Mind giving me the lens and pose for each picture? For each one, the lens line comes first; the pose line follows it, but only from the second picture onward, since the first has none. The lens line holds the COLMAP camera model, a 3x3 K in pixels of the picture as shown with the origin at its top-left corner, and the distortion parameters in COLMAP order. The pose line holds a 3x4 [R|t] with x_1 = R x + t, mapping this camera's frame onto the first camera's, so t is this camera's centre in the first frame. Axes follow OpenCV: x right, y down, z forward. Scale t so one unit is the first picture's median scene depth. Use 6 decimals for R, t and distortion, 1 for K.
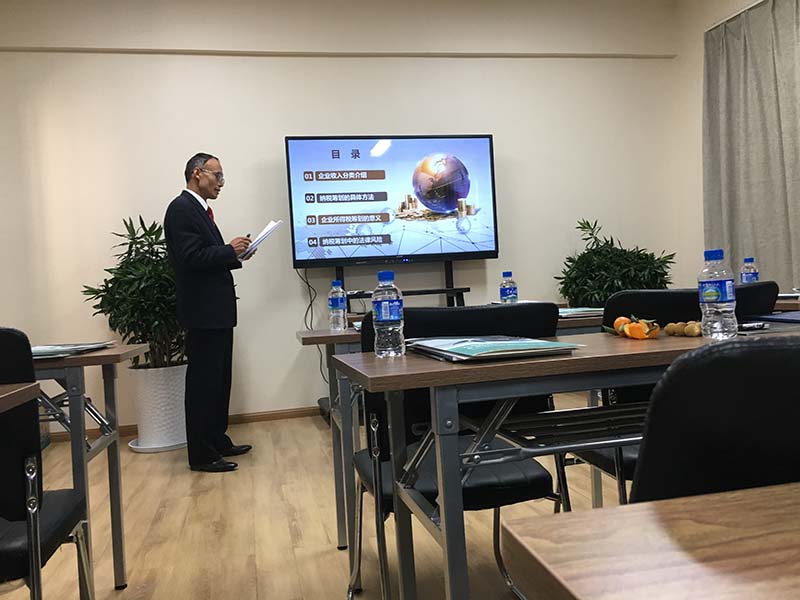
lens RADIAL K [[672.7, 0, 395.9], [0, 672.7, 298.9], [0, 0, 1]] dist [0.070031, -0.099748]
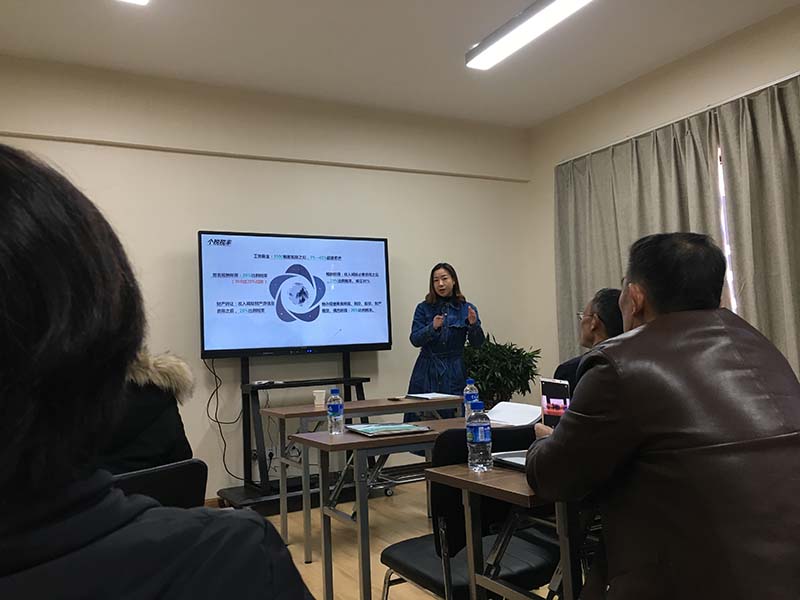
lens RADIAL K [[672.7, 0, 395.9], [0, 672.7, 298.9], [0, 0, 1]] dist [0.070031, -0.099748]
pose [[0.963285, 0.033866, 0.266335, -0.143246], [-0.005310, 0.994222, -0.107216, -0.027266], [-0.268427, 0.101866, 0.957899, -0.058226]]
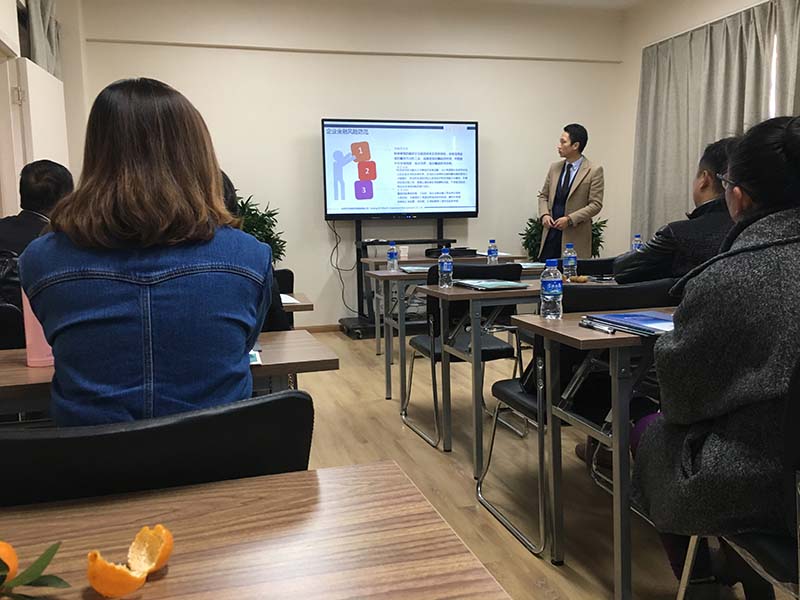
lens RADIAL K [[672.7, 0, 395.9], [0, 672.7, 298.9], [0, 0, 1]] dist [0.070031, -0.099748]
pose [[0.997797, 0.031287, 0.058505, -0.085253], [-0.036763, 0.994799, 0.094996, -0.022748], [-0.055229, -0.096938, 0.993757, -0.337333]]
